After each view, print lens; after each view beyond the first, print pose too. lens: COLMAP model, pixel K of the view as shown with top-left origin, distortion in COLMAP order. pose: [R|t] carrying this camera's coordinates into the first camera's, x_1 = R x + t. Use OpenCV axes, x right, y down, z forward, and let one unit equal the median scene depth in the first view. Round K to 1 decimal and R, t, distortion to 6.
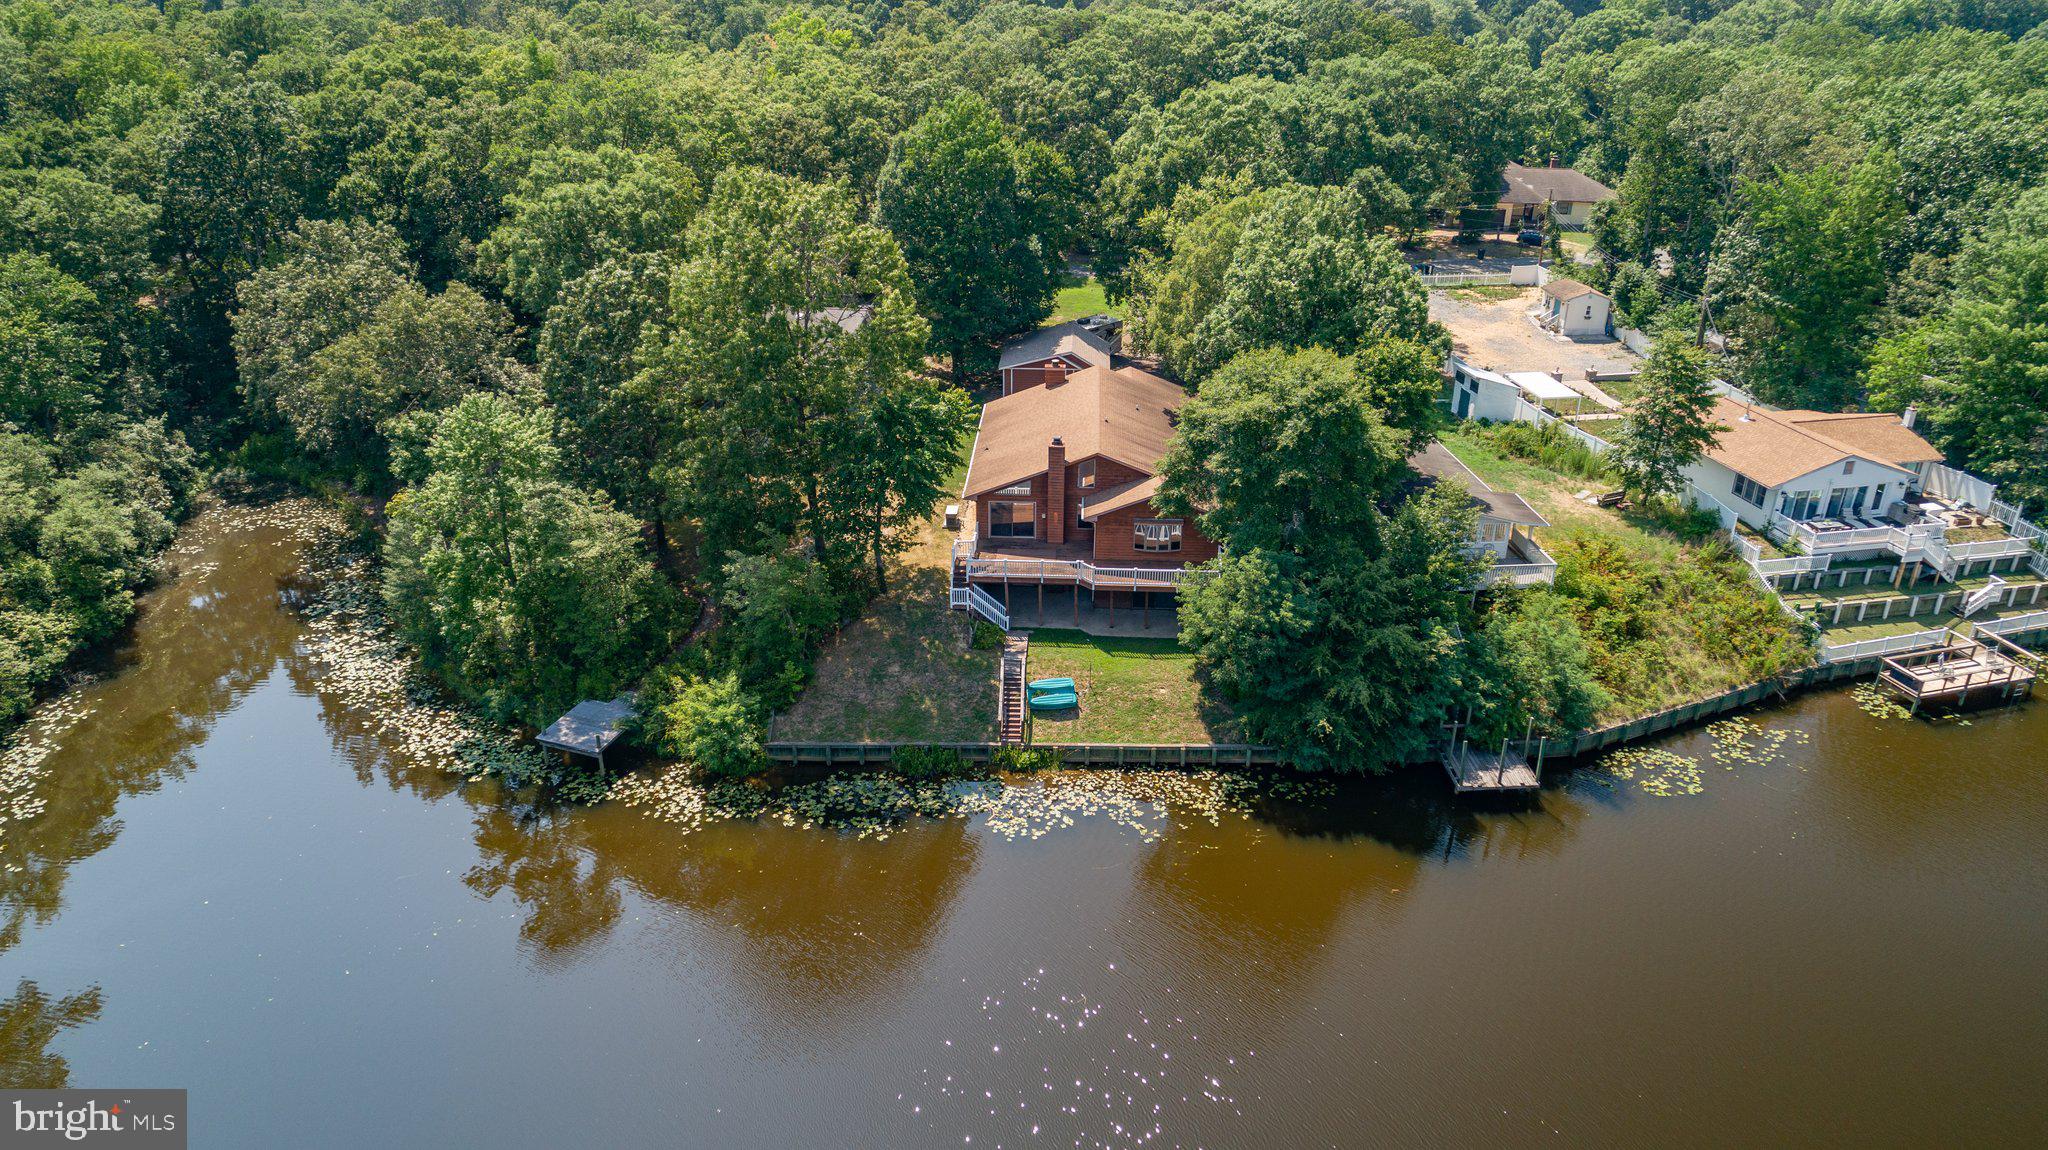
lens RADIAL K [[1382.8, 0, 1024.0], [0, 1382.8, 575.0], [0, 0, 1]] dist [-0.013550, 0.012224]
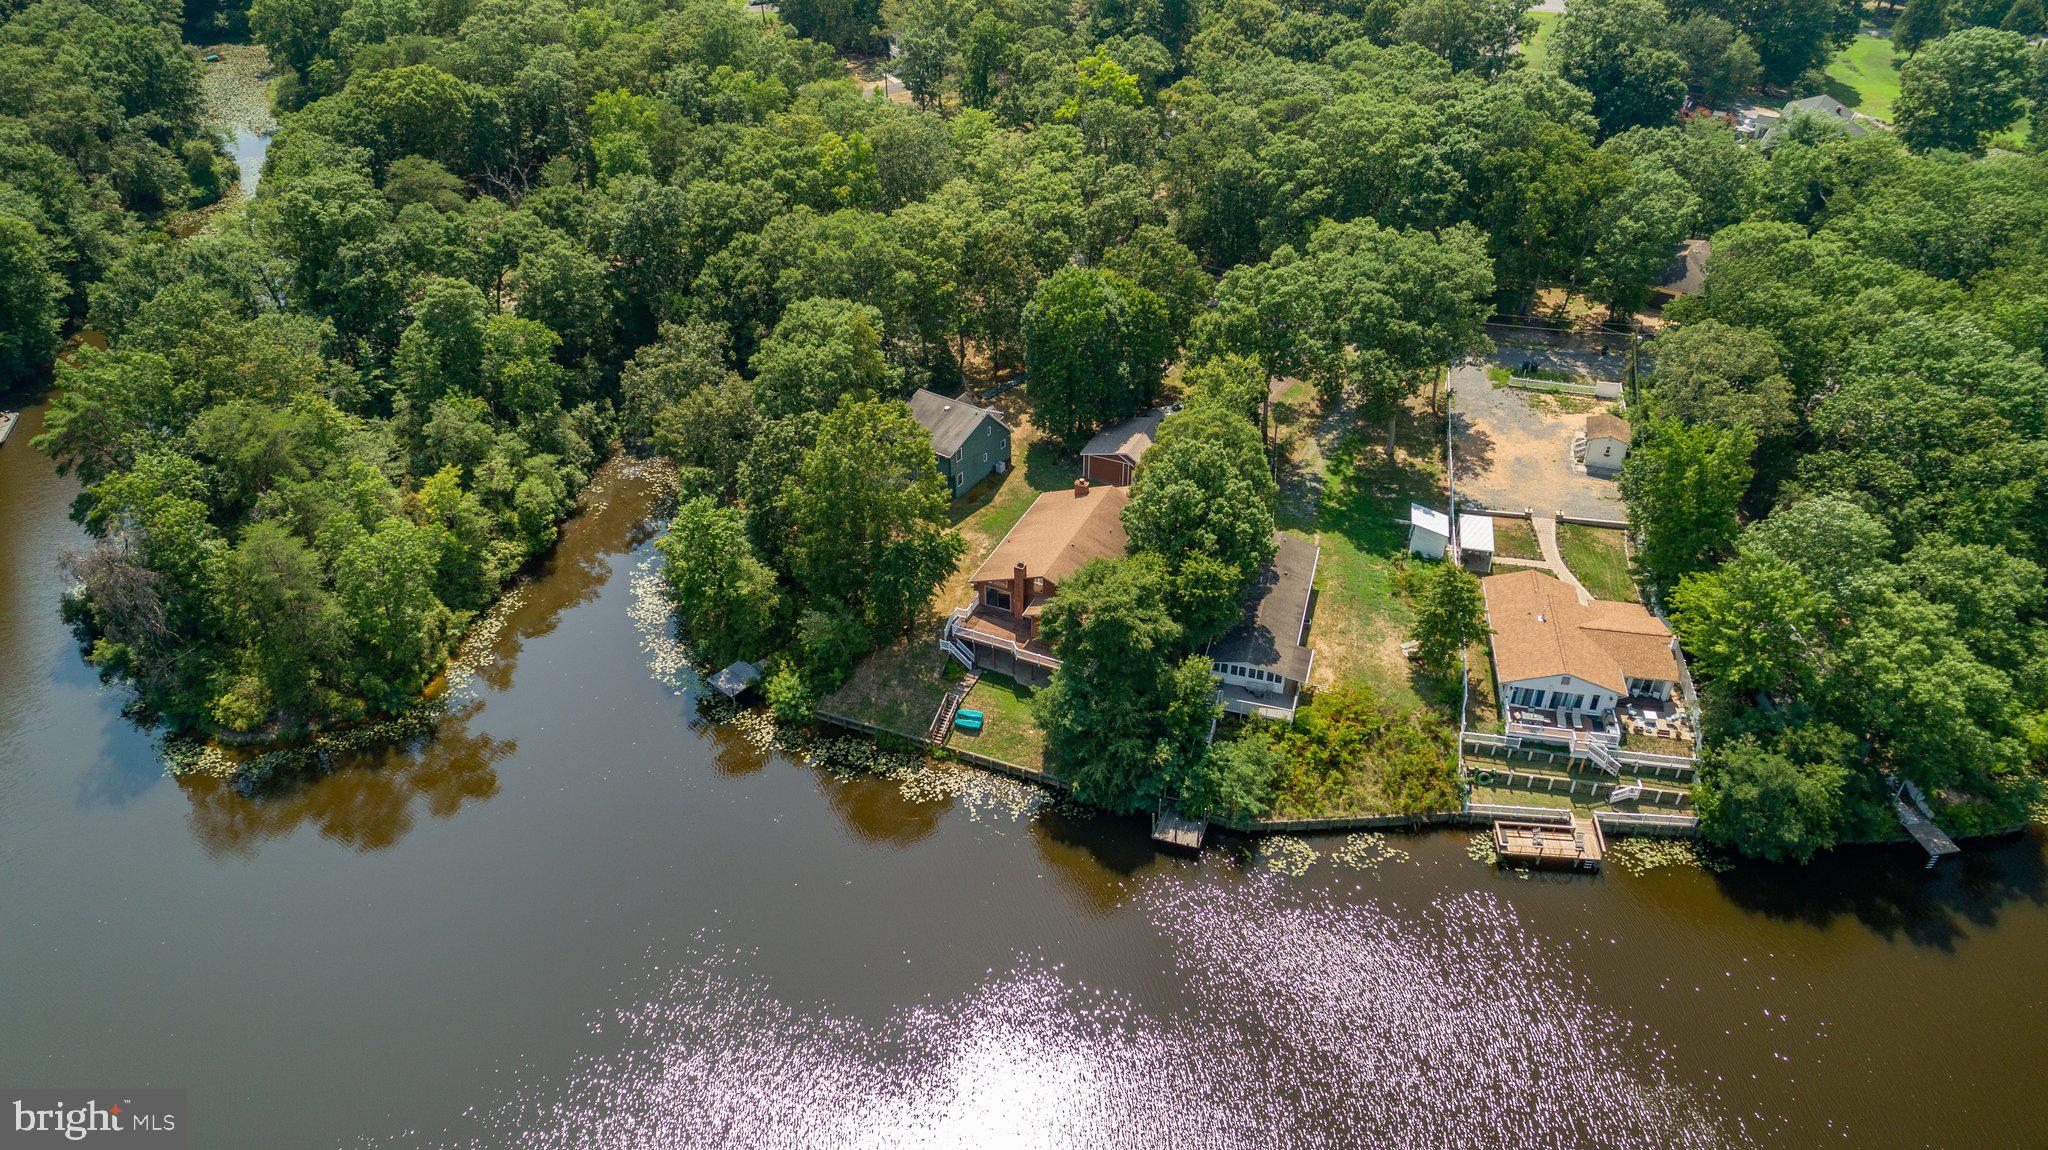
lens RADIAL K [[1382.8, 0, 1024.0], [0, 1382.8, 575.0], [0, 0, 1]] dist [-0.013550, 0.012224]
pose [[0.927624, 0.210831, -0.308323, 0.592213], [-0.149726, 0.966131, 0.210174, -0.473802], [0.342192, -0.148798, 0.927774, -0.582532]]
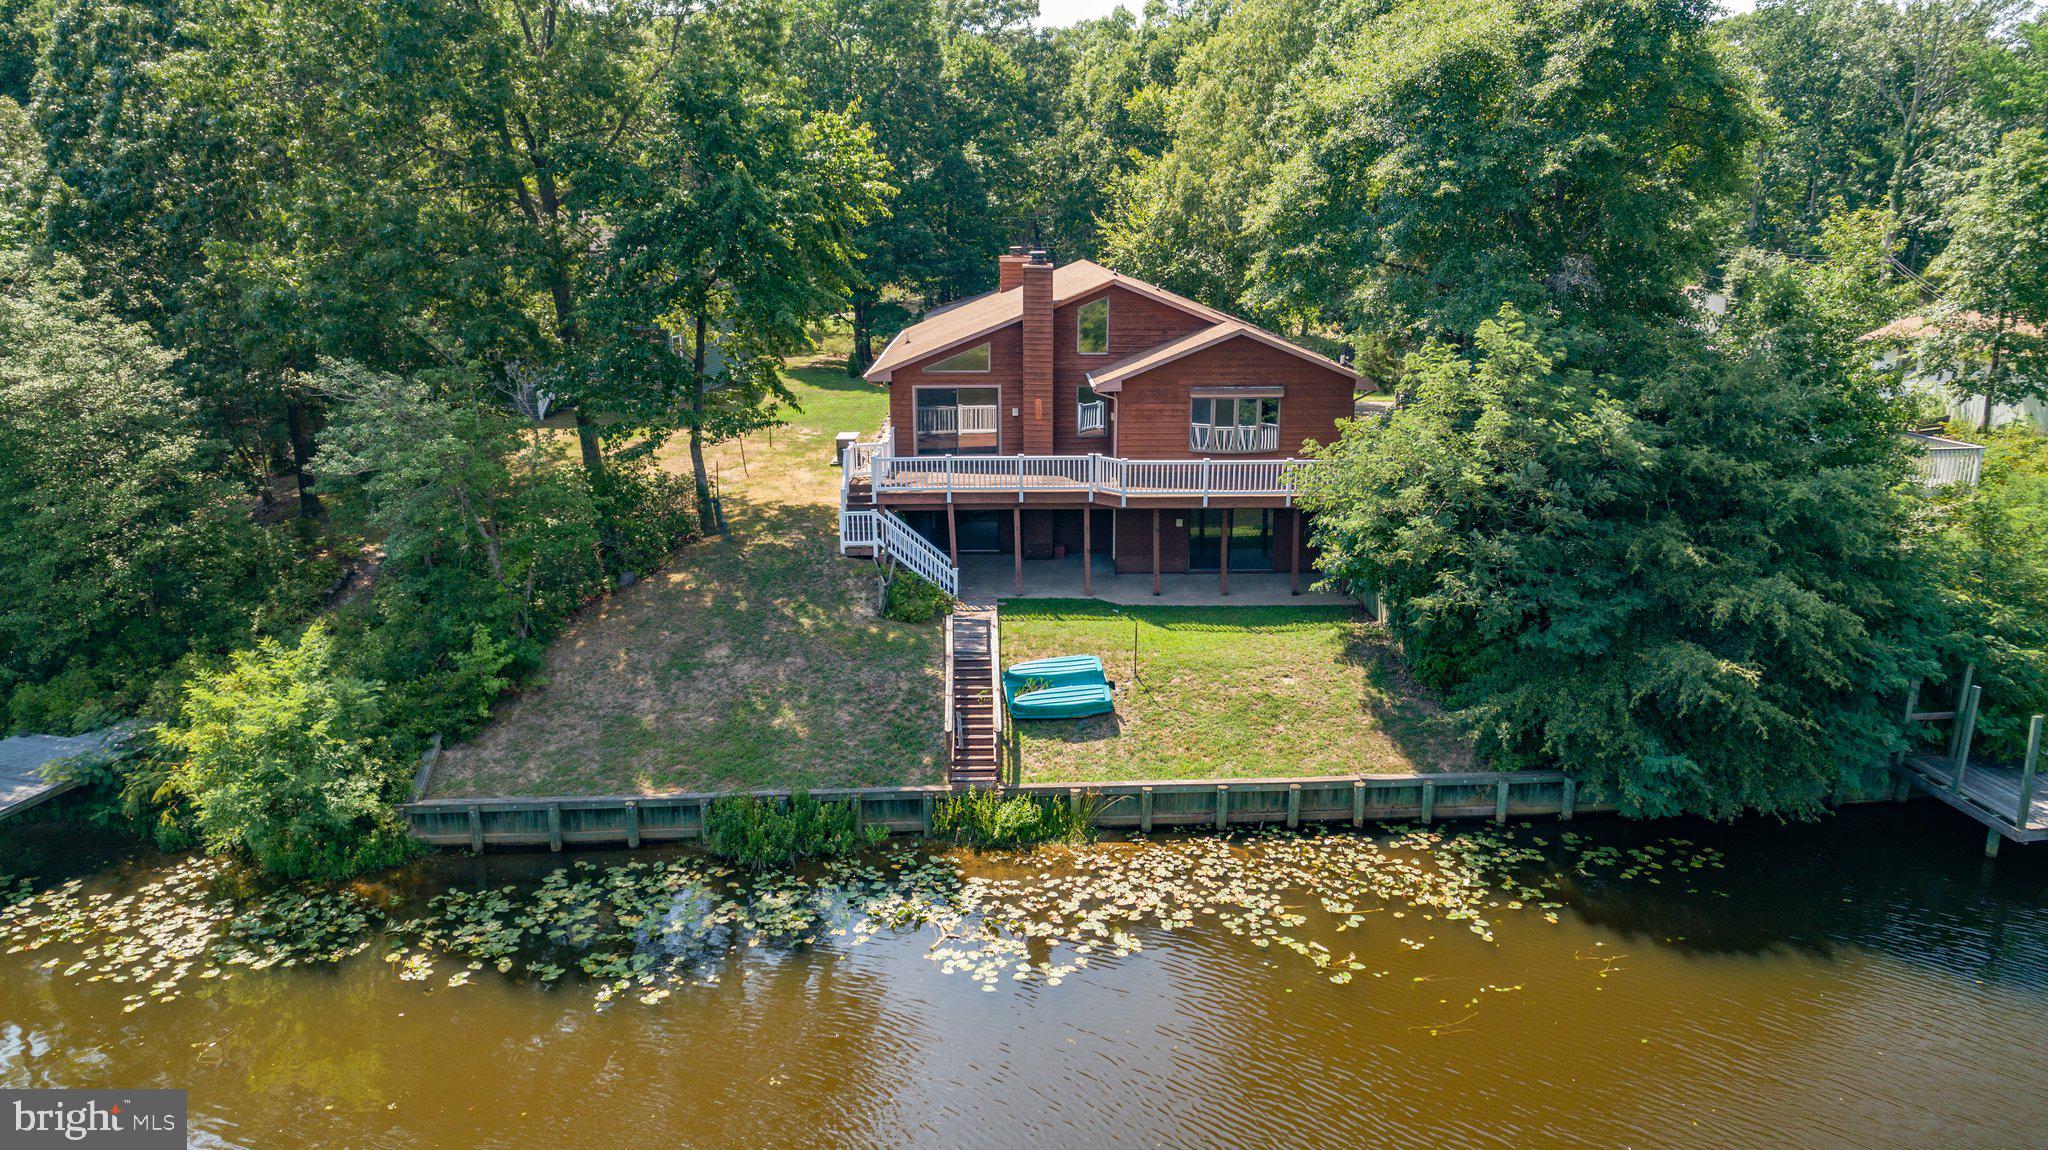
lens RADIAL K [[1382.8, 0, 1024.0], [0, 1382.8, 575.0], [0, 0, 1]] dist [-0.013550, 0.012224]
pose [[0.997931, -0.022079, 0.060386, -0.018536], [0.032675, 0.983023, -0.180550, 0.132965], [-0.055374, 0.182149, 0.981710, 0.541059]]
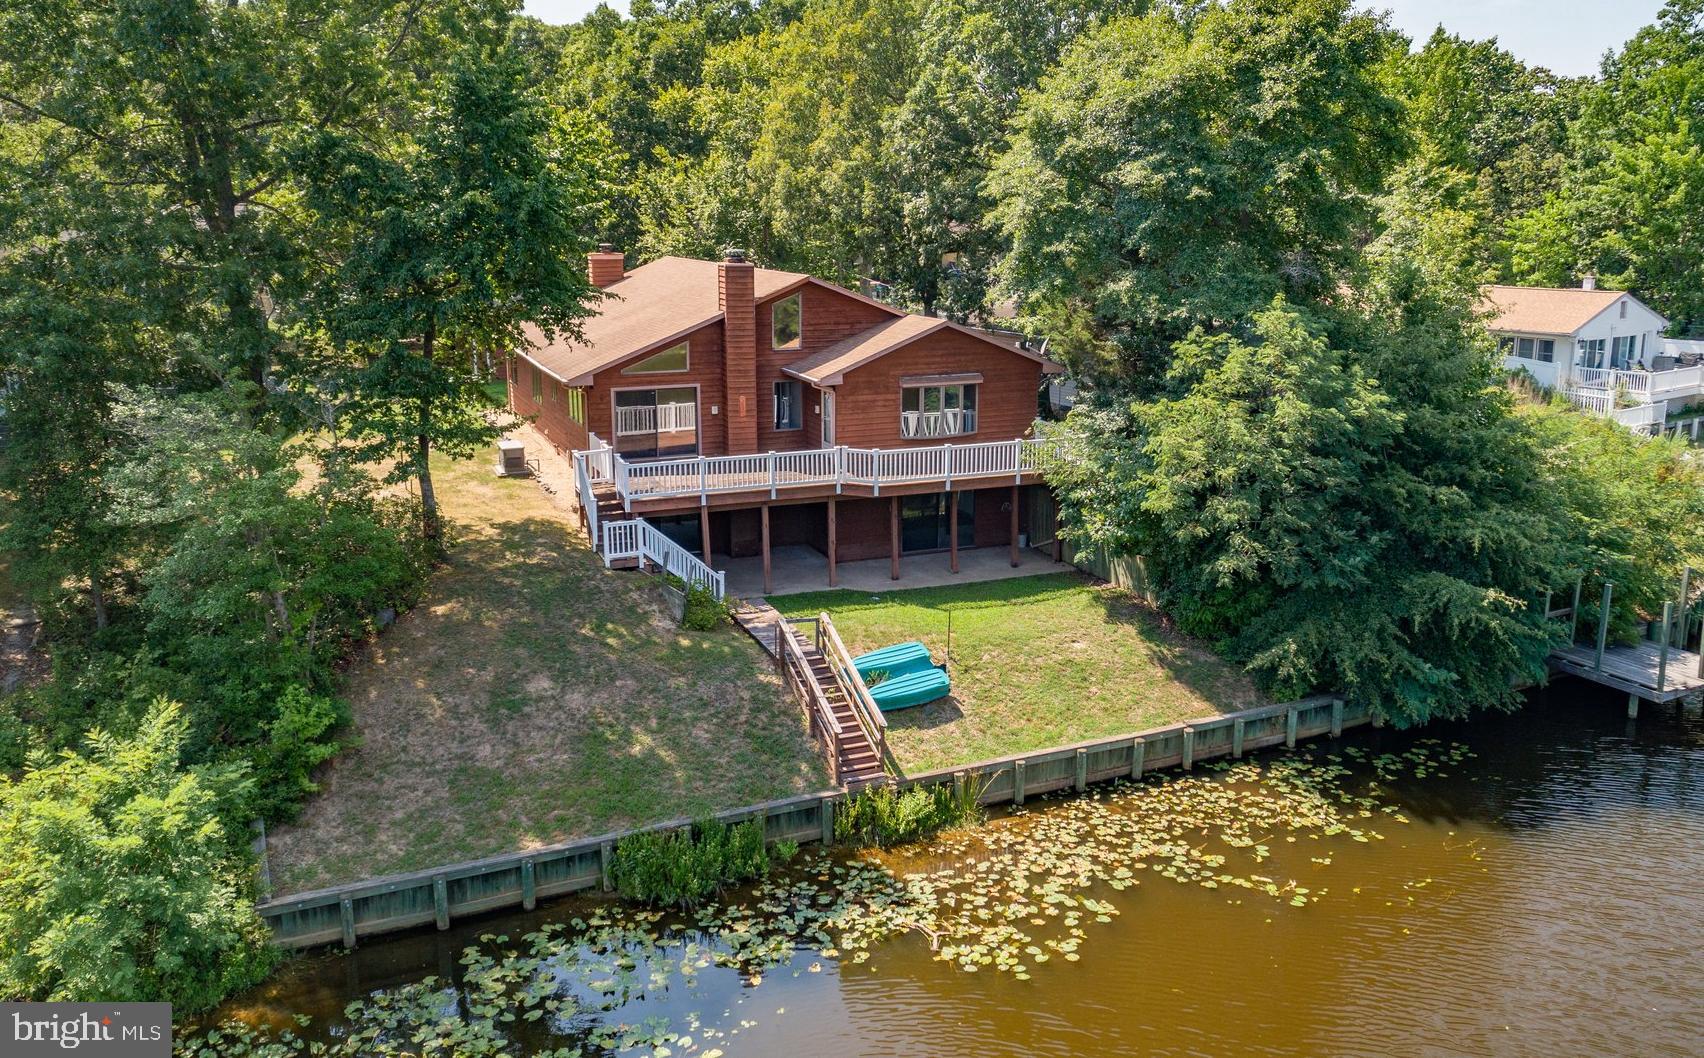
lens RADIAL K [[1383.0, 0, 862.6], [0, 1383.0, 480.8], [0, 0, 1]] dist [-0.009209, -0.001509]
pose [[0.902780, -0.088008, 0.421001, -0.183003], [0.185818, 0.962584, -0.197239, 0.112904], [-0.387891, 0.256294, 0.885356, 0.574742]]
